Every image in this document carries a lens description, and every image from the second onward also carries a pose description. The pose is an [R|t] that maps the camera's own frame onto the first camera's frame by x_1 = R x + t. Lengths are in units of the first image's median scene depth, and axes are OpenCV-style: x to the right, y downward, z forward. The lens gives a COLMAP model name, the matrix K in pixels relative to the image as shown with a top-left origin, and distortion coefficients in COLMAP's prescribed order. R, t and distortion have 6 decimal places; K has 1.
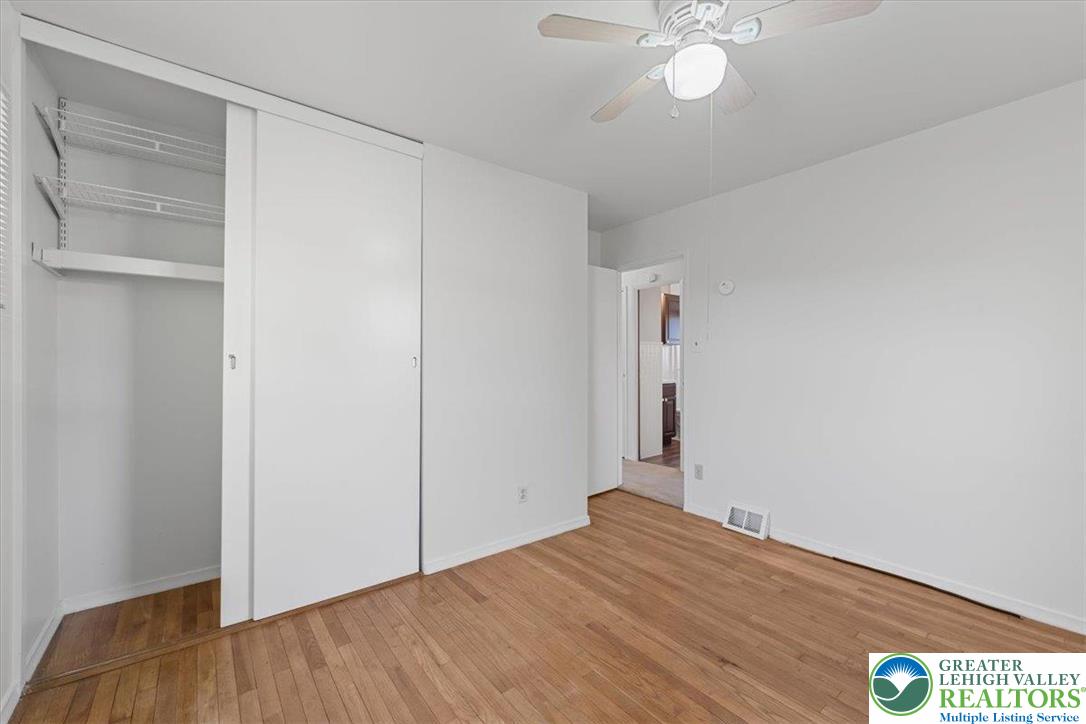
lens RADIAL K [[437.7, 0, 542.3], [0, 437.7, 361.0], [0, 0, 1]] dist [-0.000046, 0.000158]
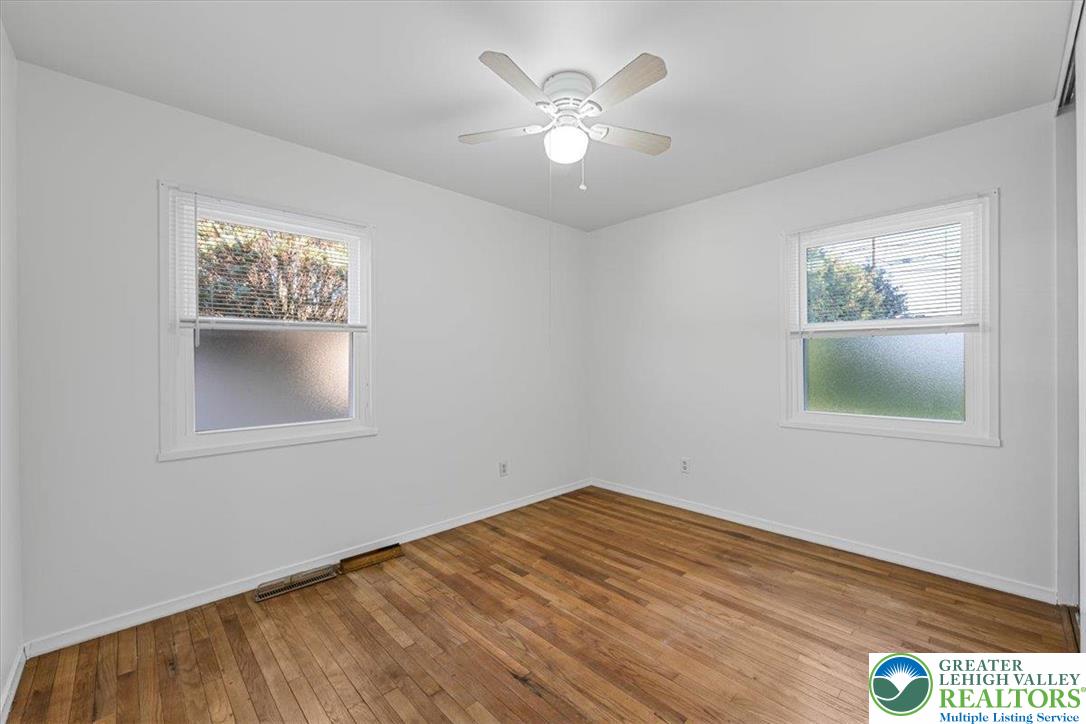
lens RADIAL K [[437.7, 0, 542.3], [0, 437.7, 361.0], [0, 0, 1]] dist [-0.000046, 0.000158]
pose [[-0.994811, 0.008938, -0.101350, 0.491819], [0.009304, 0.999952, -0.003133, 0.002006], [0.101317, -0.004060, -0.994846, 2.051492]]
